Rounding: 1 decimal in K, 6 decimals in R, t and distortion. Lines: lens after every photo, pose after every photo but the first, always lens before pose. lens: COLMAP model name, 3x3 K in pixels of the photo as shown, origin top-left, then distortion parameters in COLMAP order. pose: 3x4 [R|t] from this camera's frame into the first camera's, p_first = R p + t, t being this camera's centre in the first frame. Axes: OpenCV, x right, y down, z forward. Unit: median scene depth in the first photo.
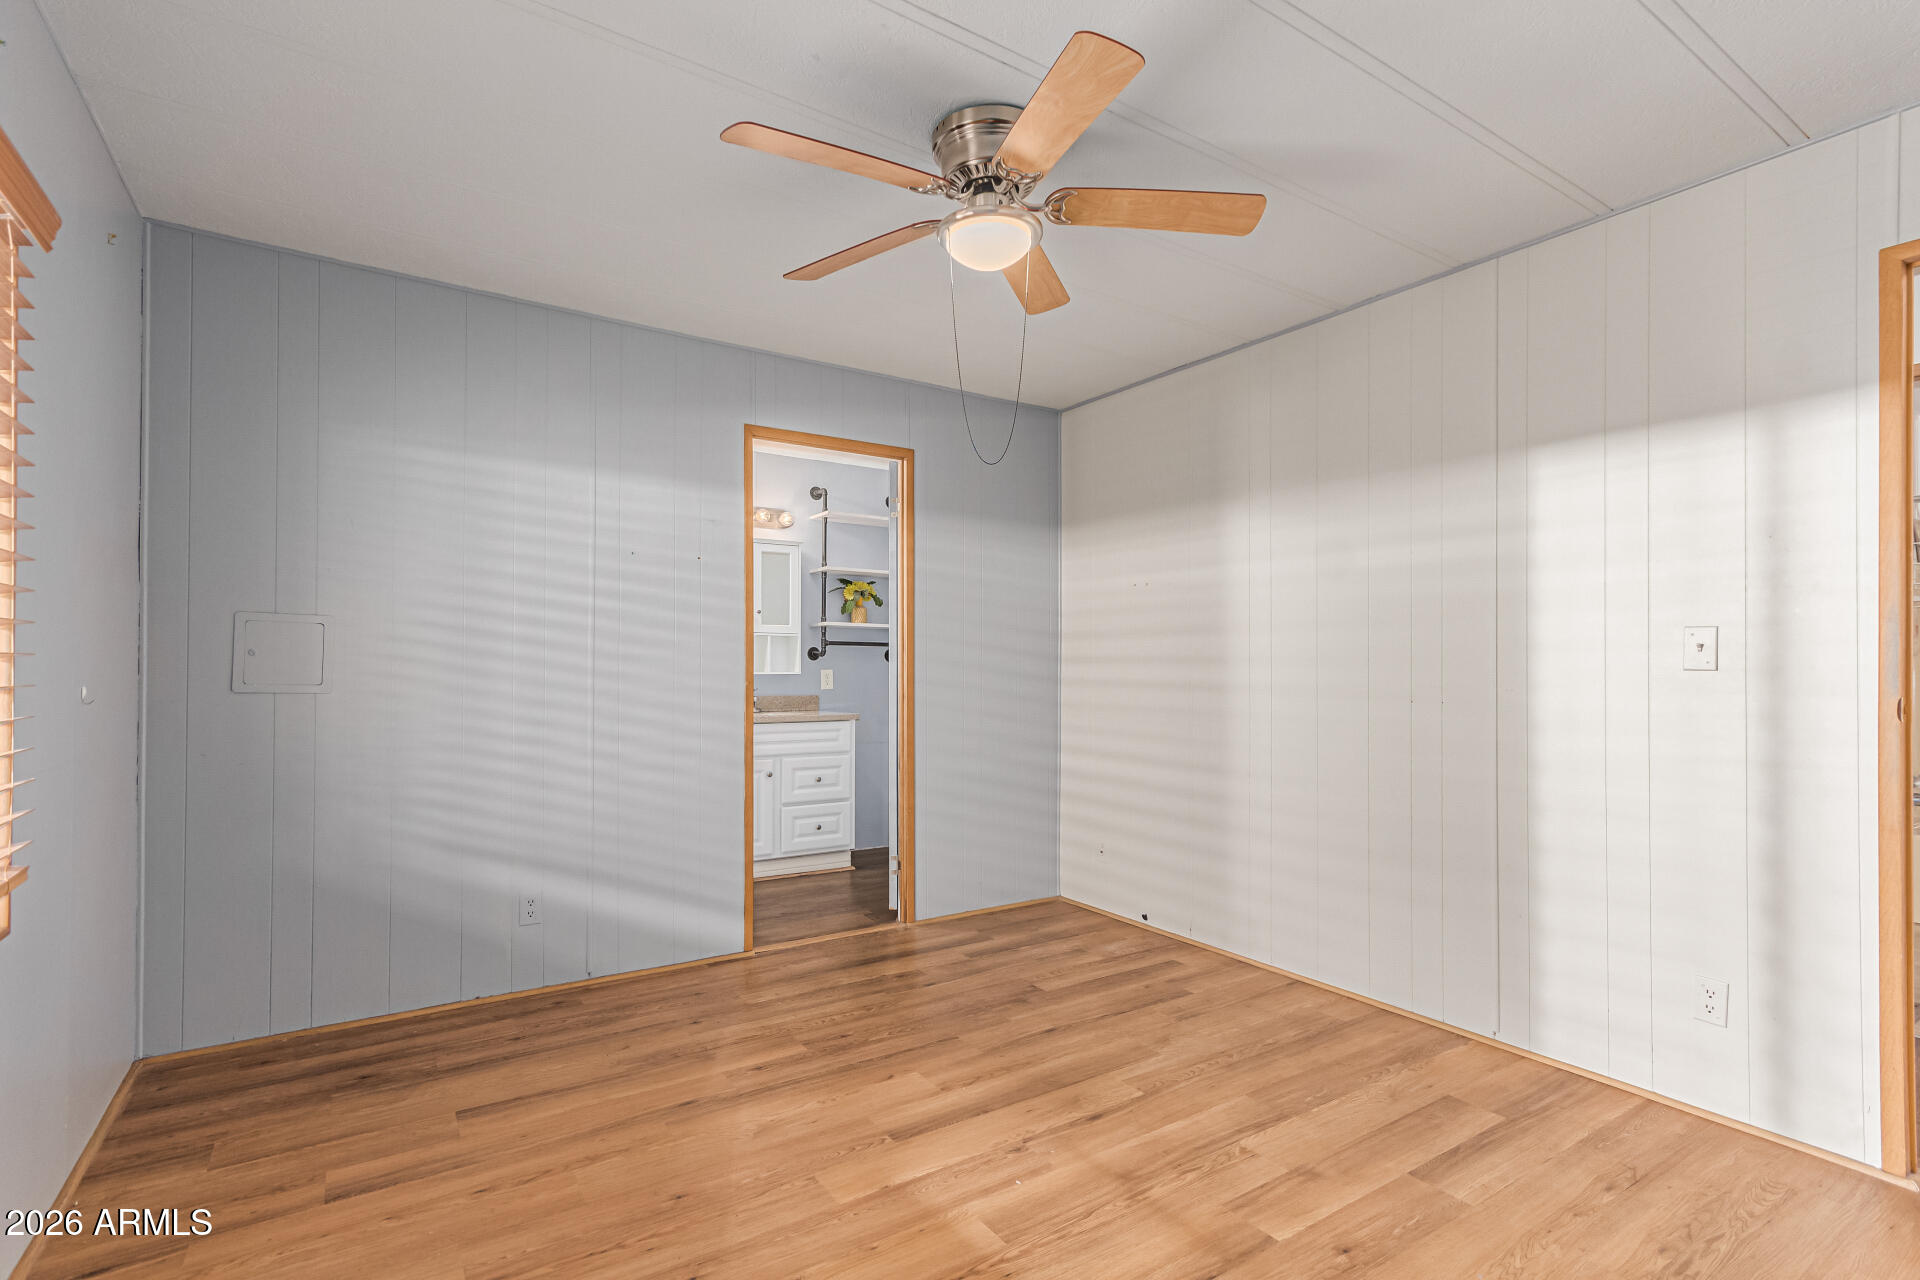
lens RADIAL K [[901.2, 0, 958.0], [0, 901.2, 669.4], [0, 0, 1]] dist [0.002895, 0.000577]
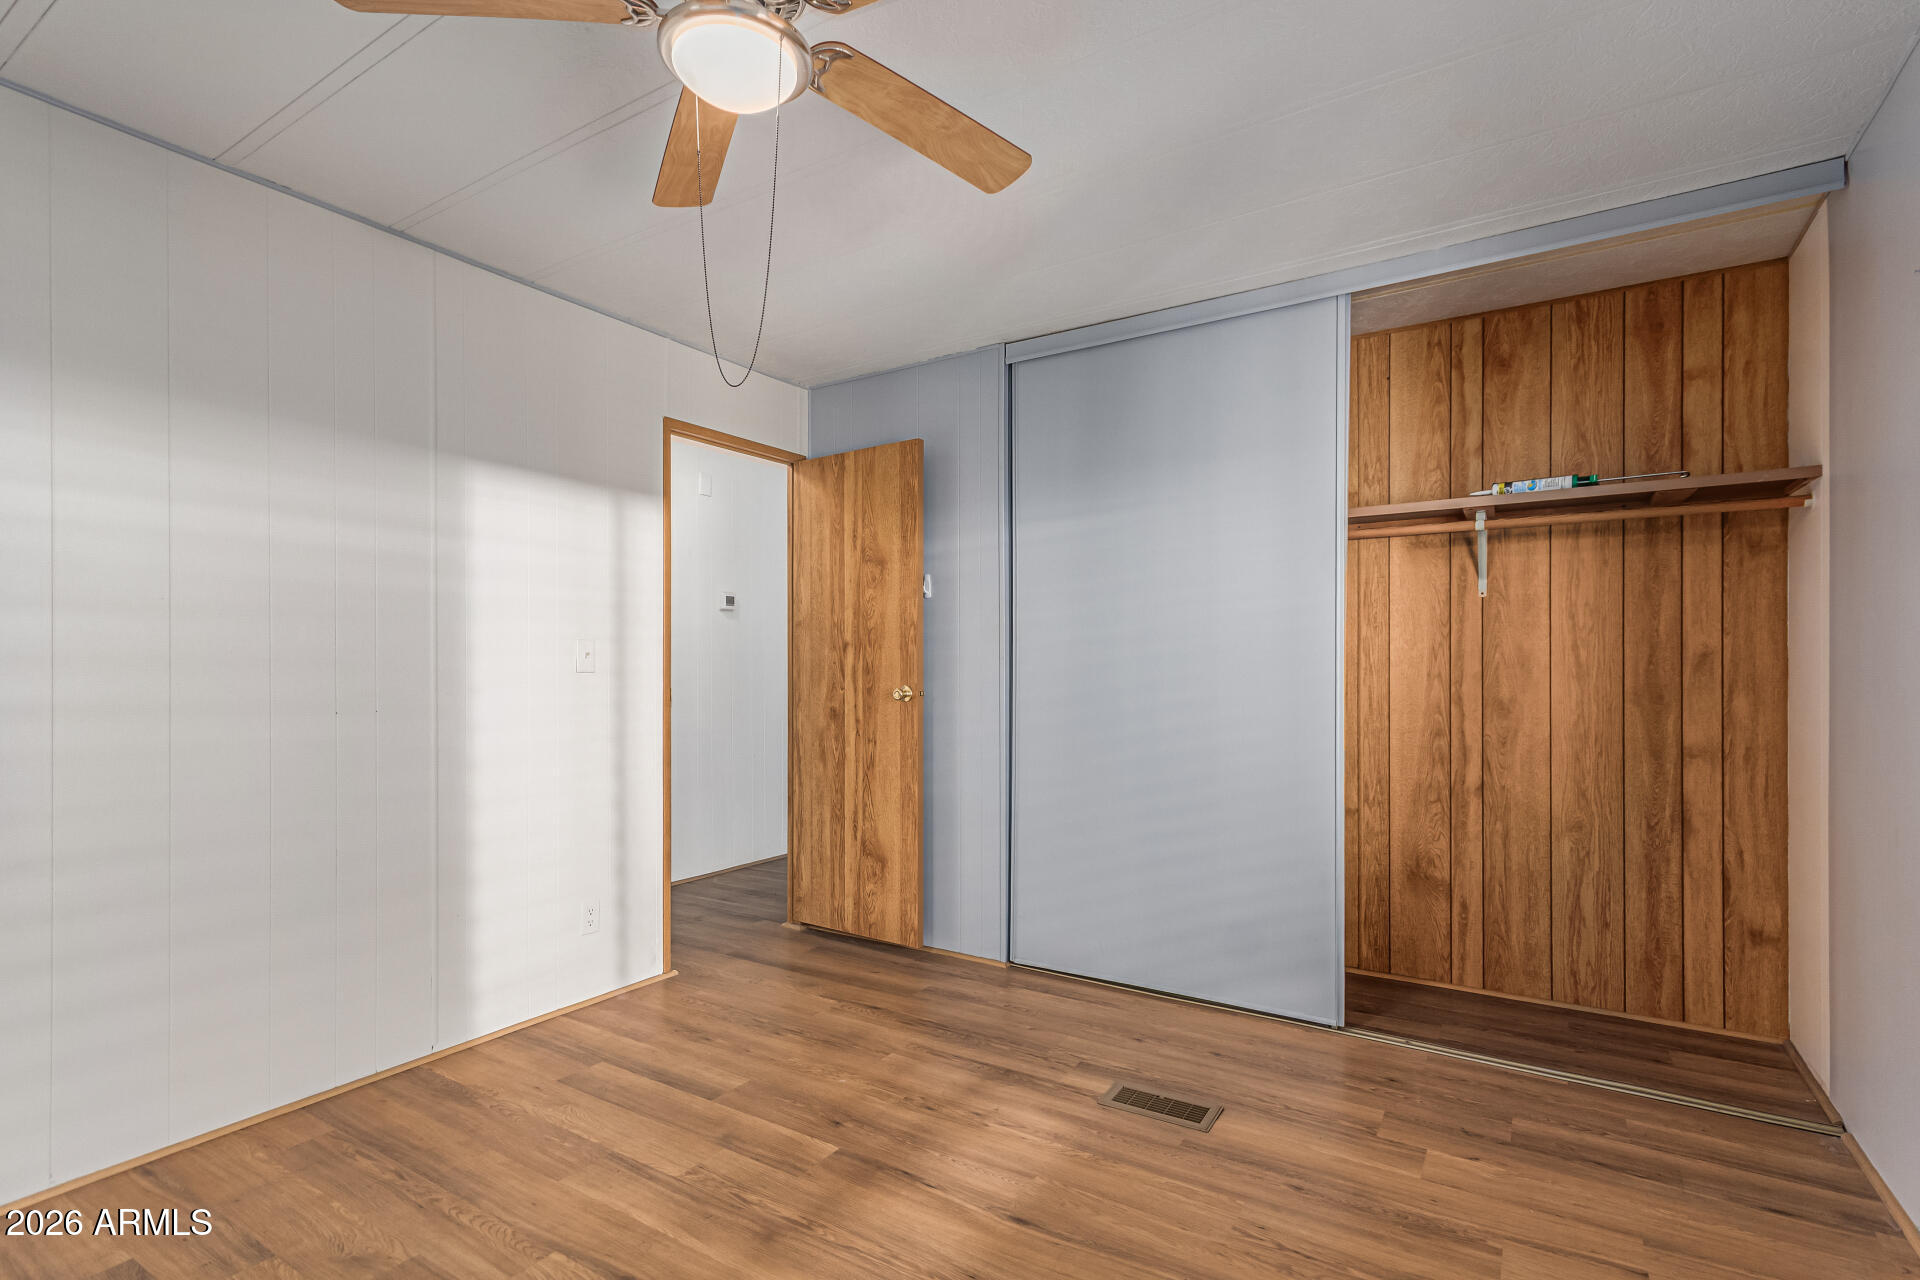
lens RADIAL K [[913.9, 0, 963.1], [0, 913.9, 670.2], [0, 0, 1]] dist [0.002830, 0.000505]
pose [[-0.410263, -0.006612, 0.911943, -0.545251], [0.001442, 0.999968, 0.007898, -0.009902], [-0.911966, 0.004556, -0.410240, 0.893849]]
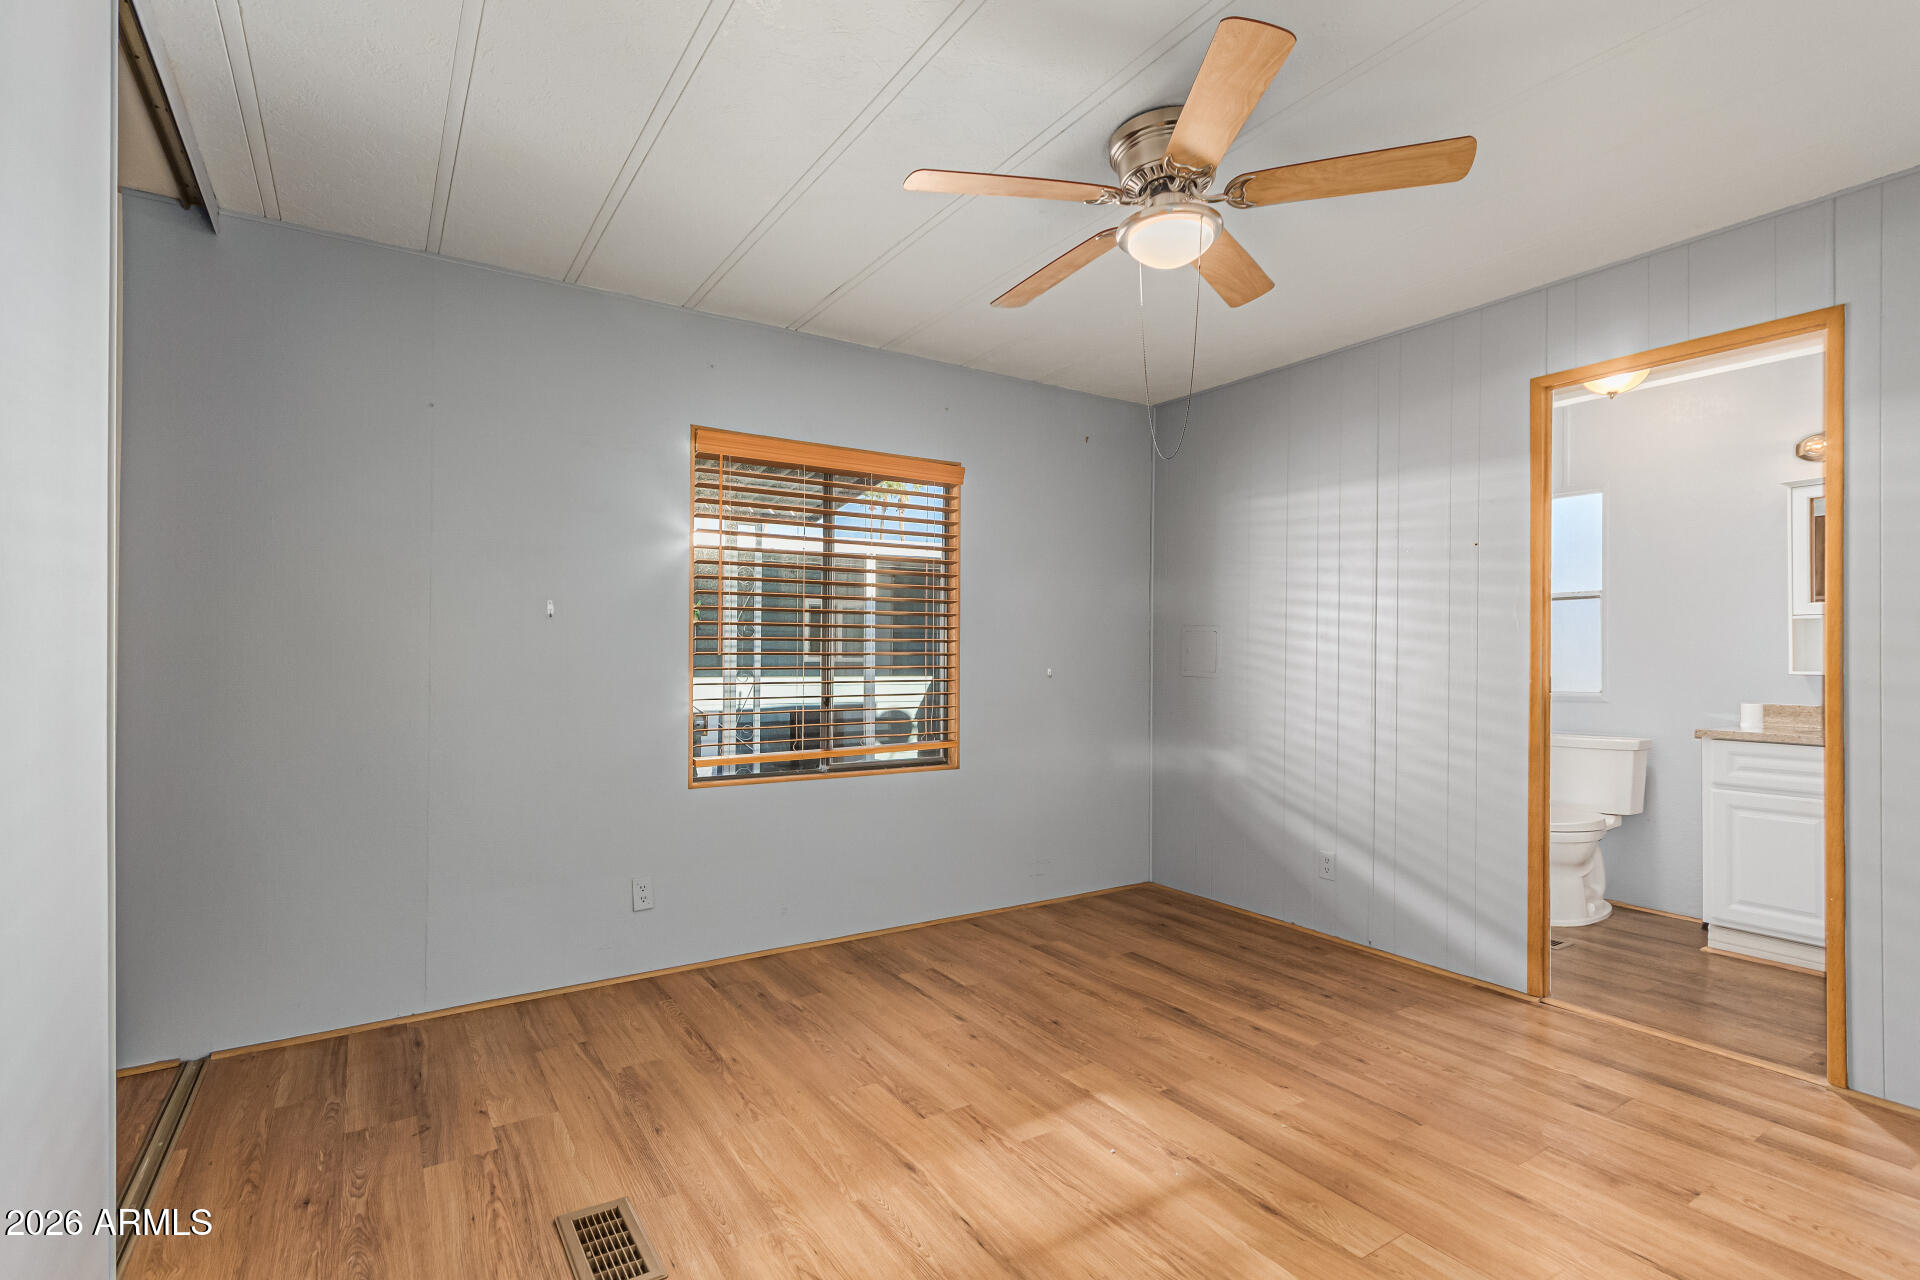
lens RADIAL K [[901.2, 0, 958.0], [0, 901.2, 669.4], [0, 0, 1]] dist [0.002895, 0.000577]
pose [[-0.005818, 0.012050, -0.999910, 0.822146], [-0.008068, 0.999894, 0.012097, -0.002846], [0.999951, 0.008137, -0.005720, 0.606991]]
